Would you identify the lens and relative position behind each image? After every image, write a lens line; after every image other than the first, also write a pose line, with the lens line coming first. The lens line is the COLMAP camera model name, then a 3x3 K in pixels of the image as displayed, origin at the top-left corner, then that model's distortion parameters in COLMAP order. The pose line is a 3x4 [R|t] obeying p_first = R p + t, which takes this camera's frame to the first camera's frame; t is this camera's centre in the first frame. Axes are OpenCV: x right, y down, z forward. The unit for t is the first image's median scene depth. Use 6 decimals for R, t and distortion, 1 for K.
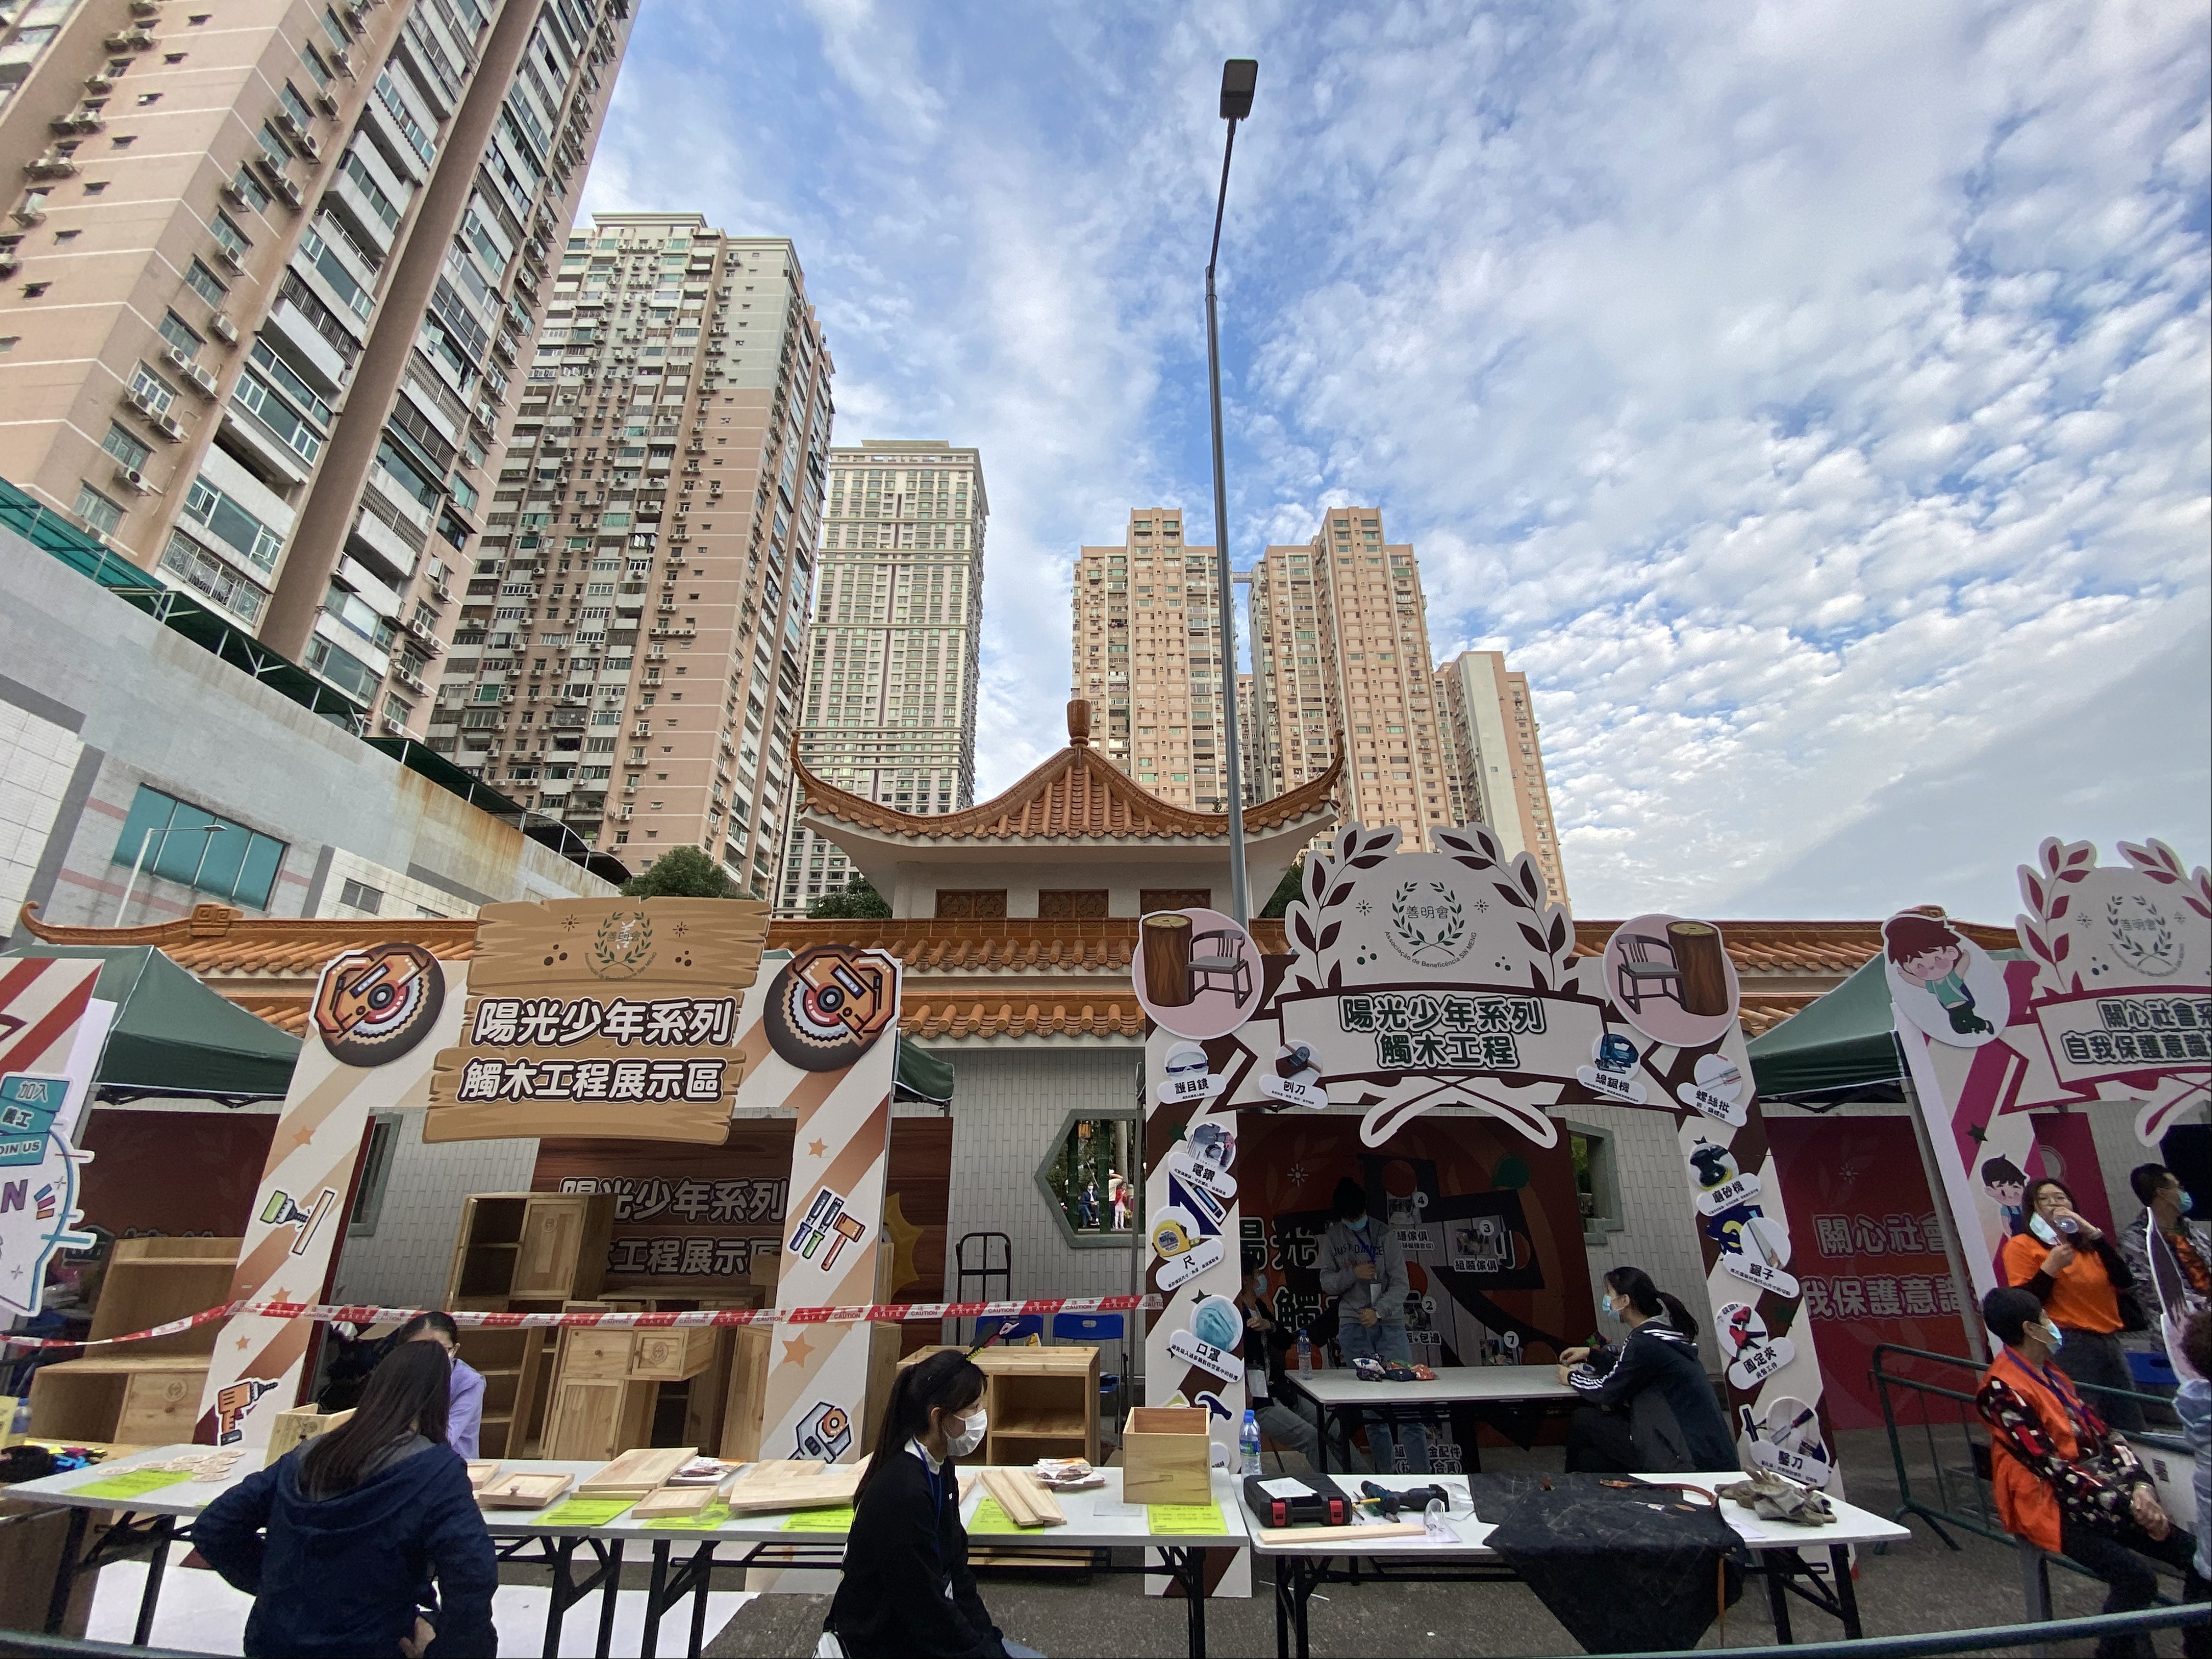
lens RADIAL K [[905.0, 0, 1111.6], [0, 905.0, 833.0], [0, 0, 1]] dist [0.005497, -0.013981]
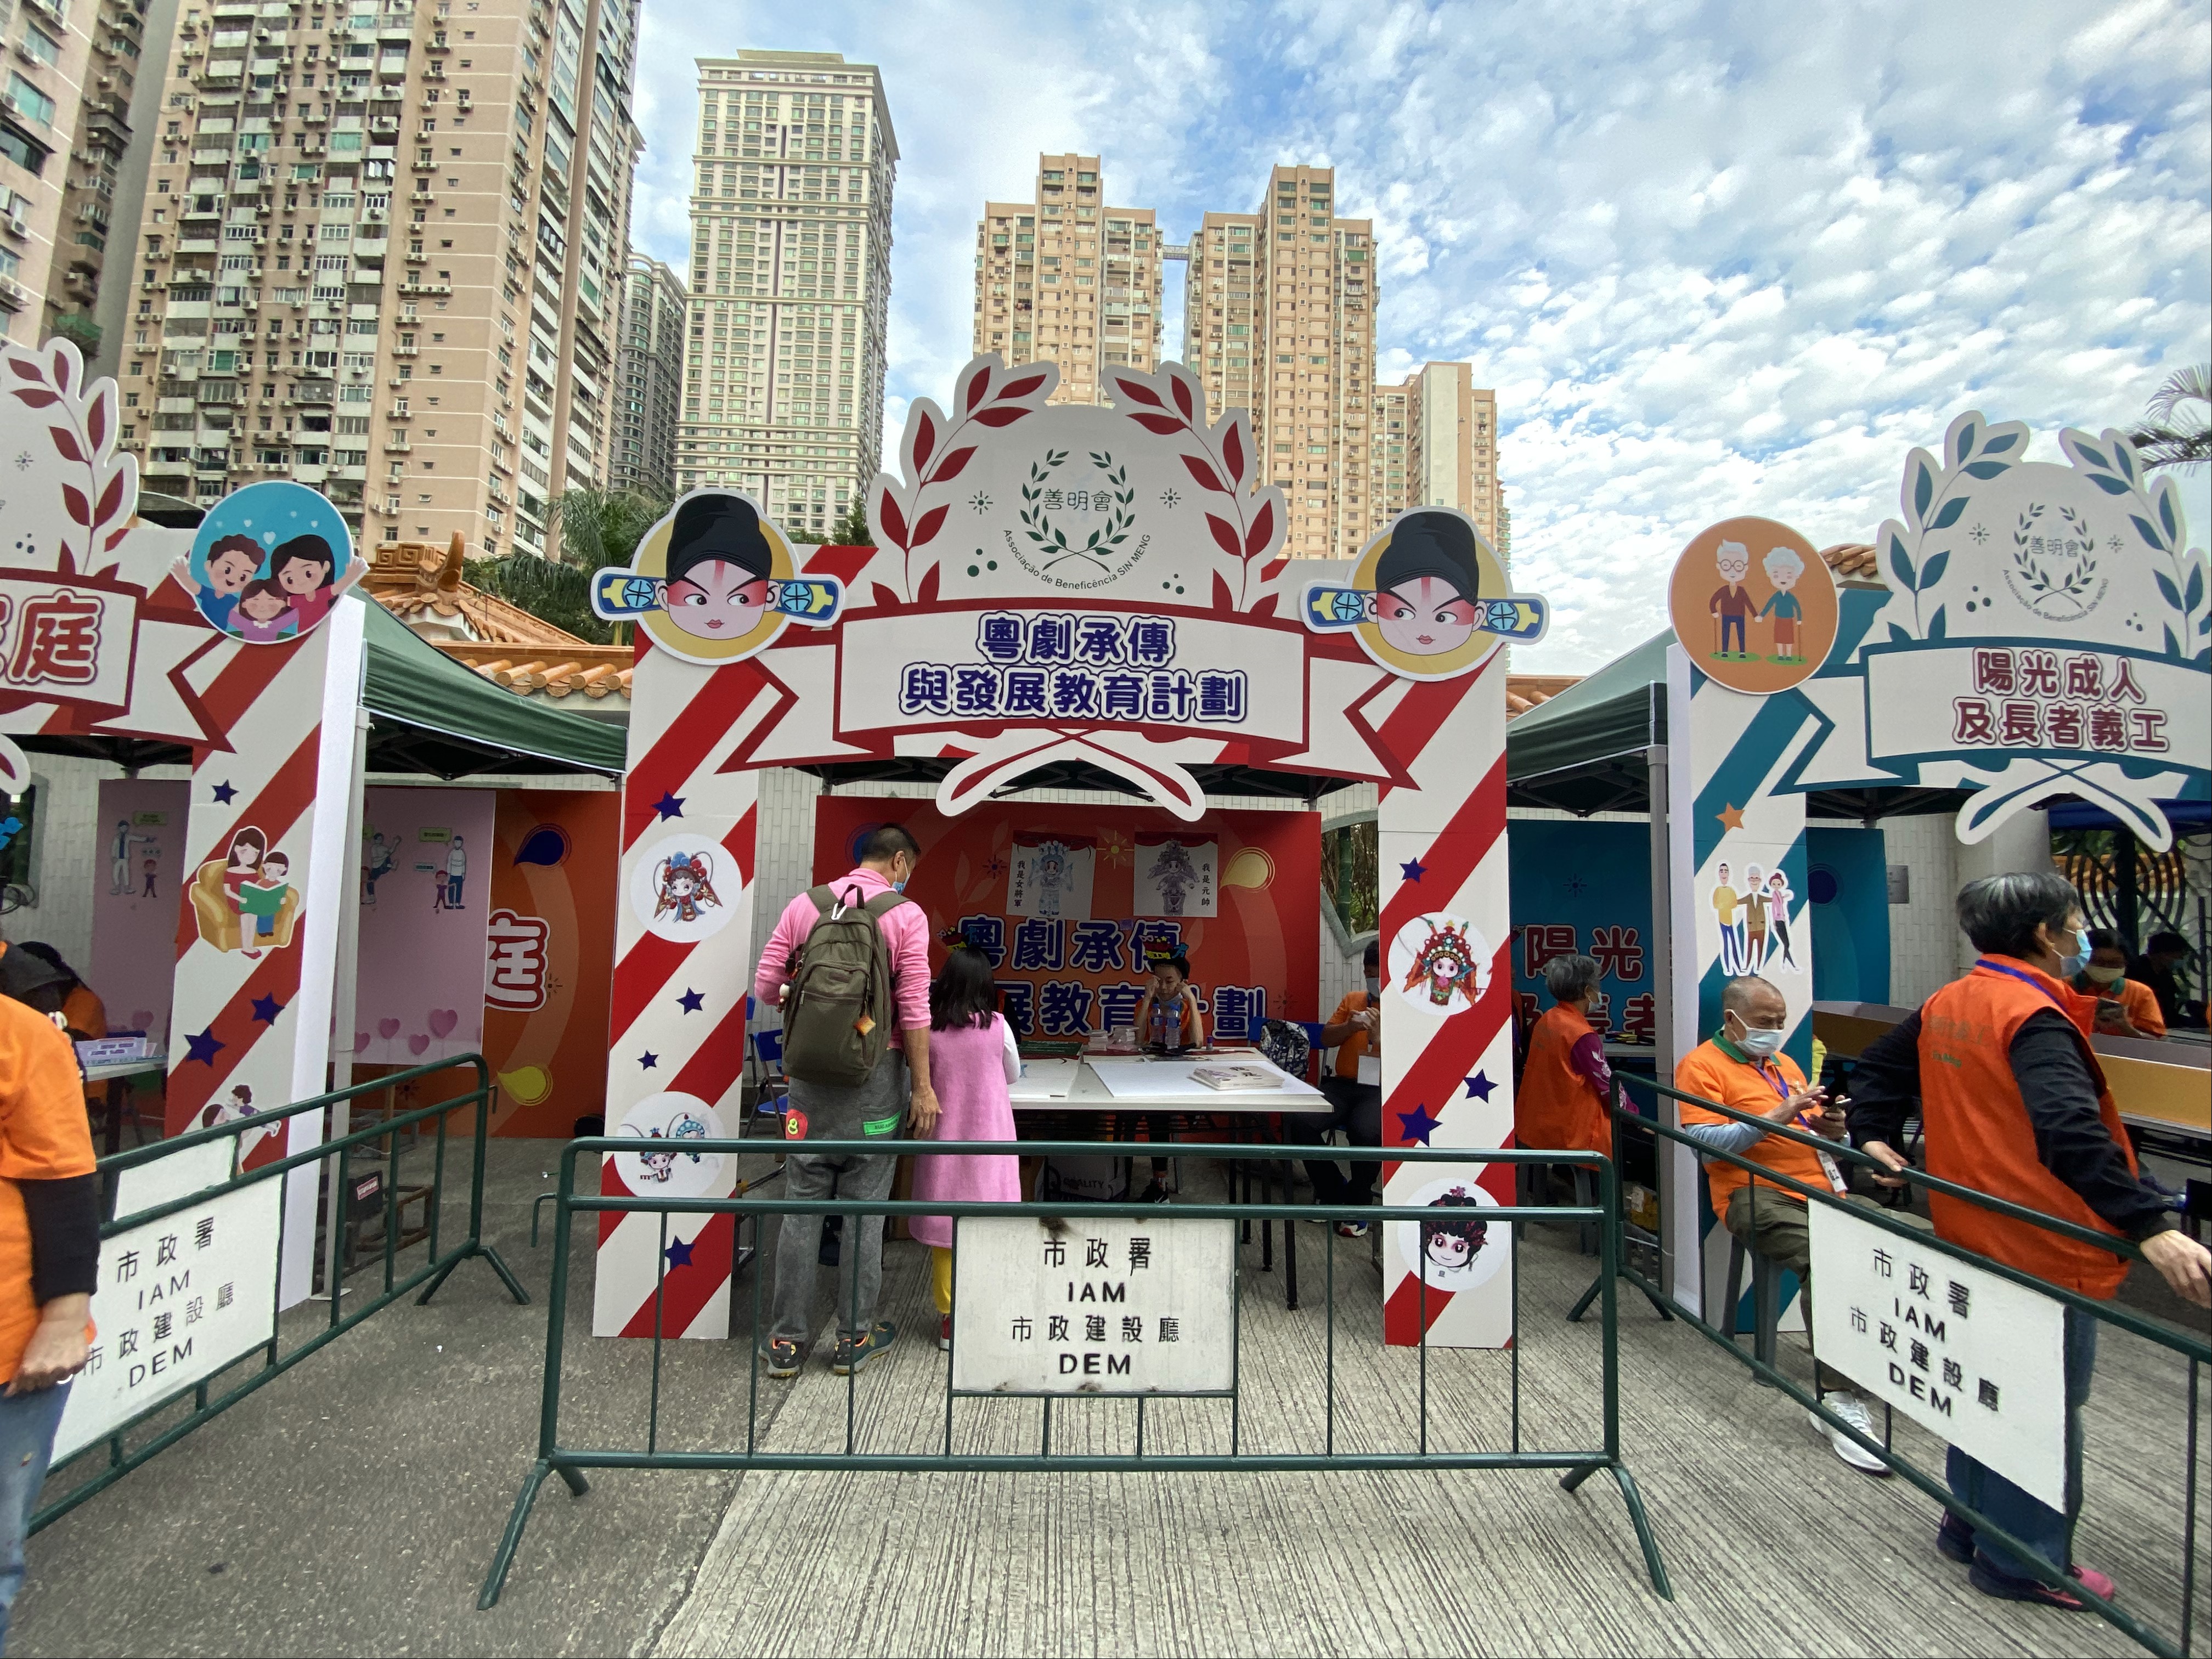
lens RADIAL K [[905.0, 0, 1103.7], [0, 905.0, 835.8], [0, 0, 1]] dist [0.005497, -0.013981]
pose [[0.999266, 0.037013, 0.009923, 0.165125], [-0.038302, 0.956767, 0.288323, 0.005913], [0.001177, -0.288492, 0.957482, 0.023599]]
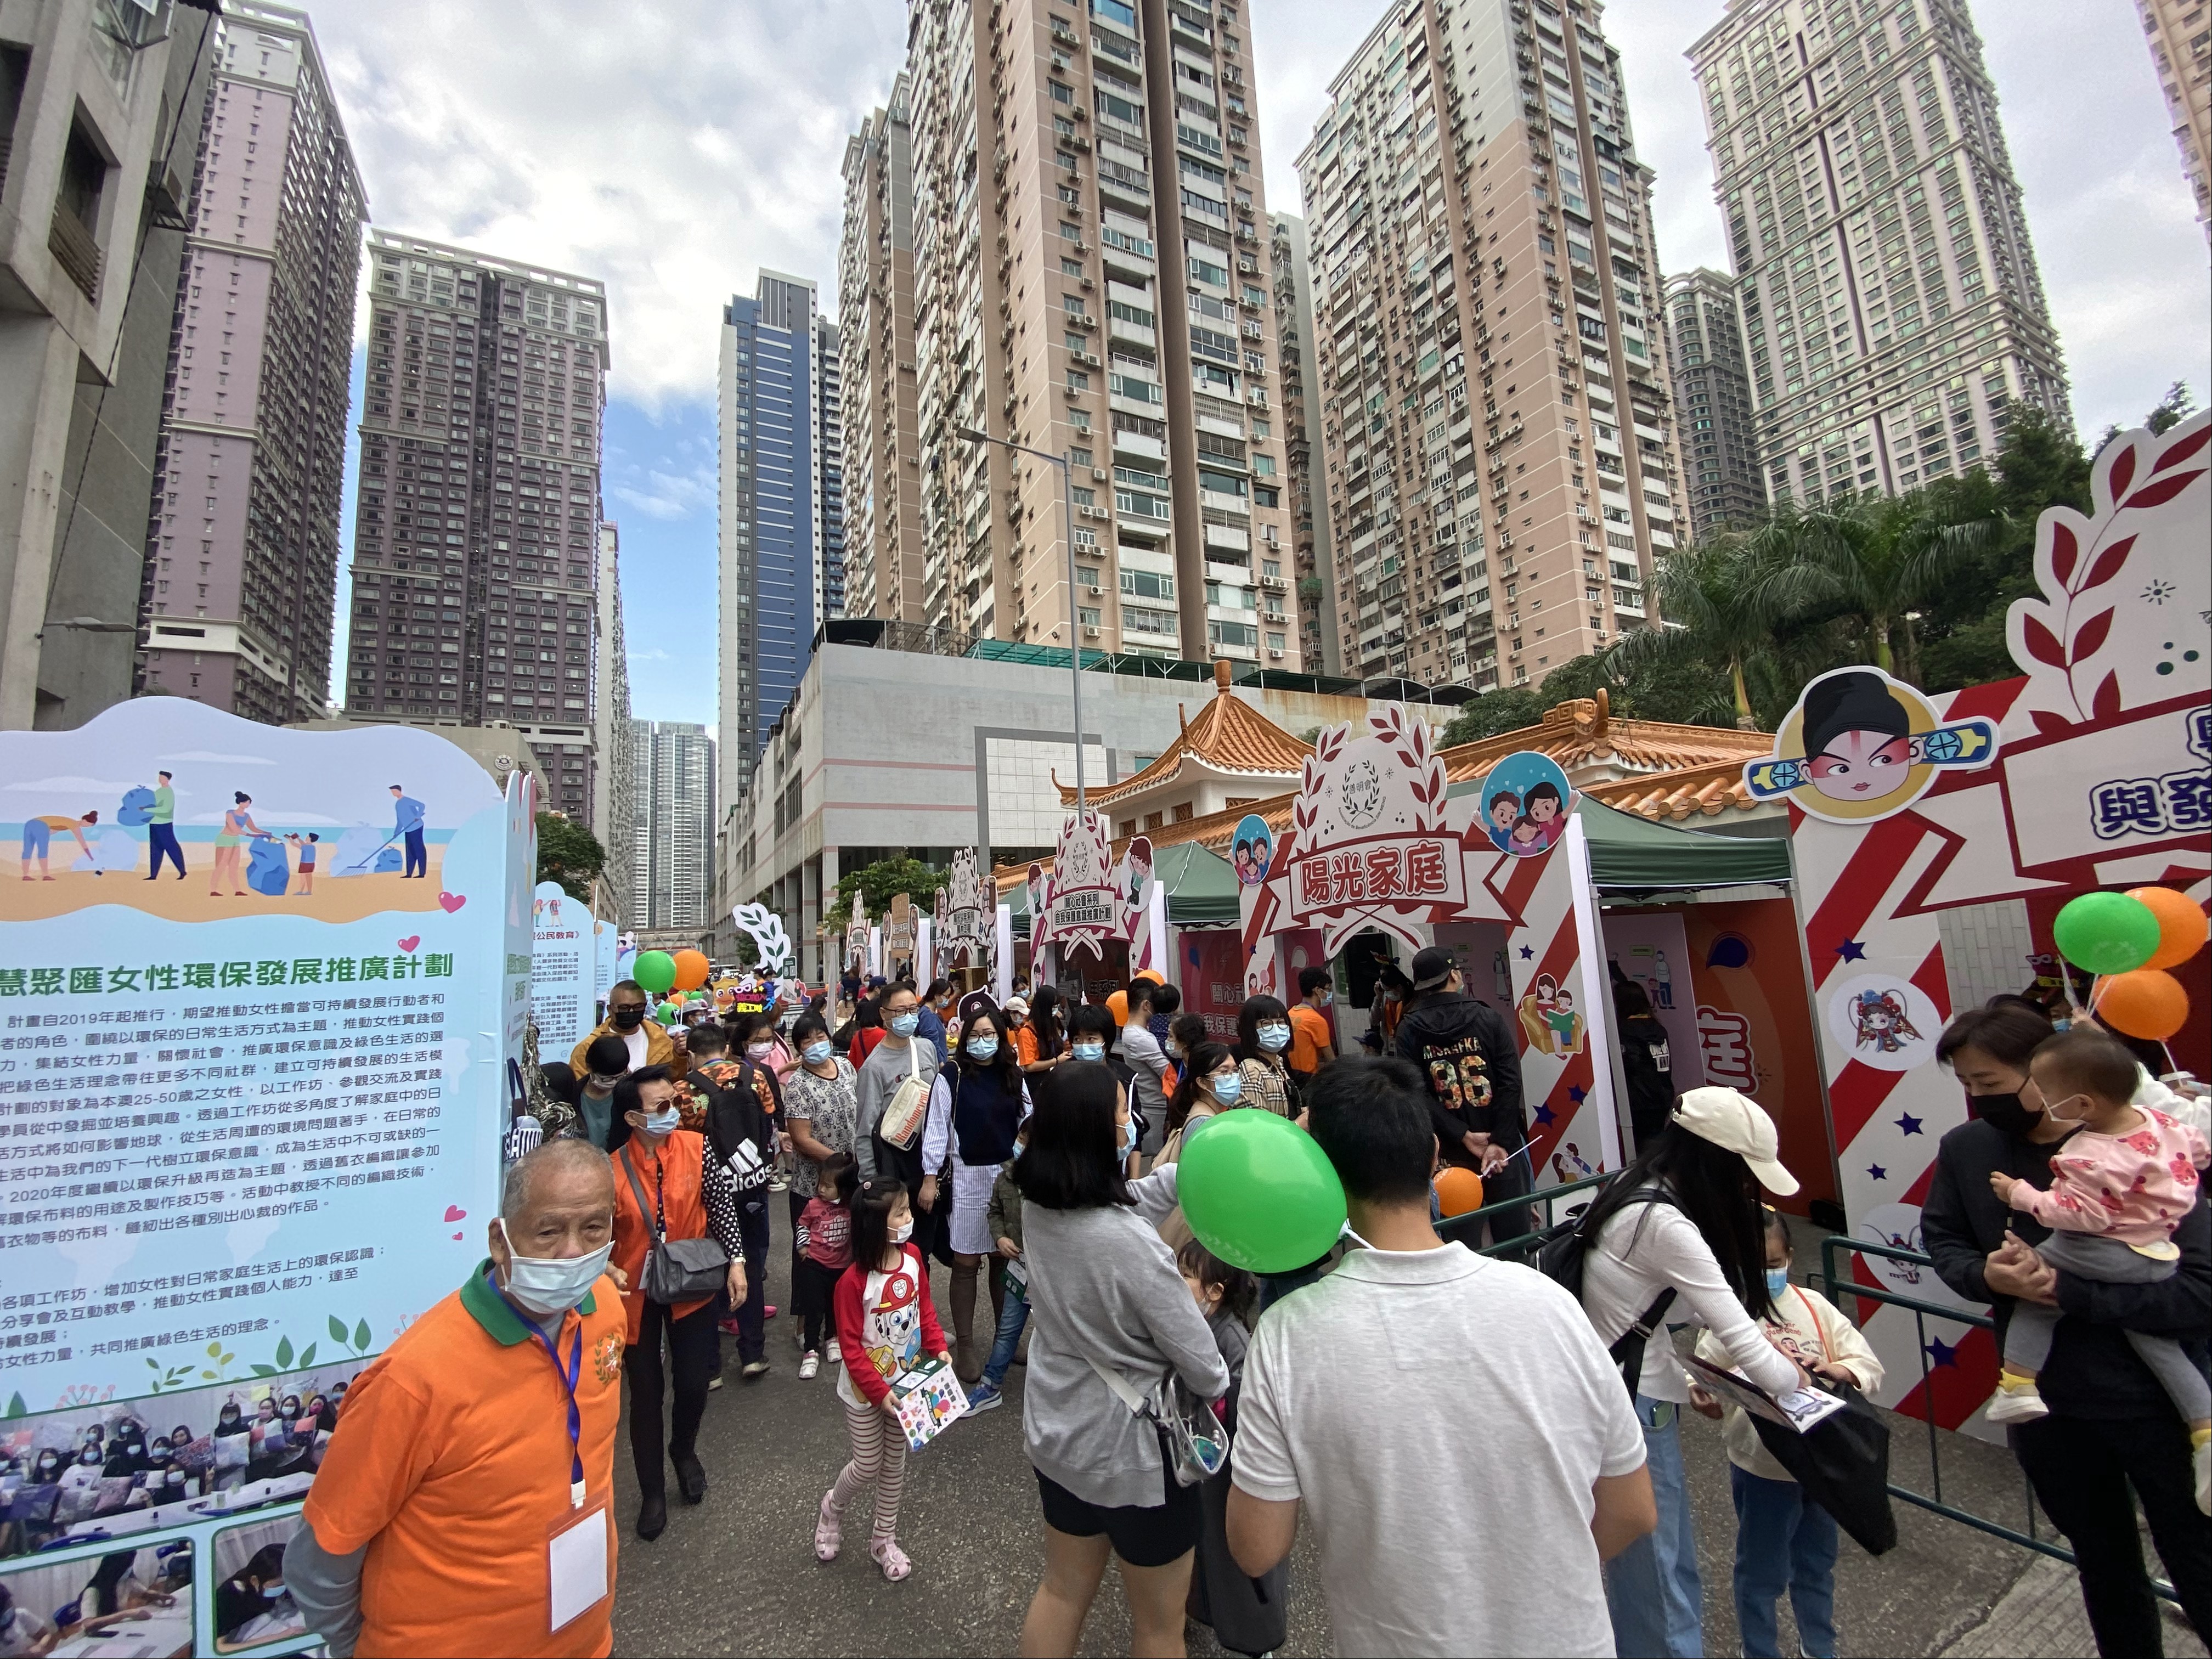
lens RADIAL K [[905.0, 0, 1104.8], [0, 905.0, 834.0], [0, 0, 1]] dist [0.005497, -0.013981]
pose [[0.431302, -0.124271, -0.893608, 0.171675], [0.355555, 0.933722, 0.041760, -0.003606], [0.829192, -0.335738, 0.446901, 0.012157]]
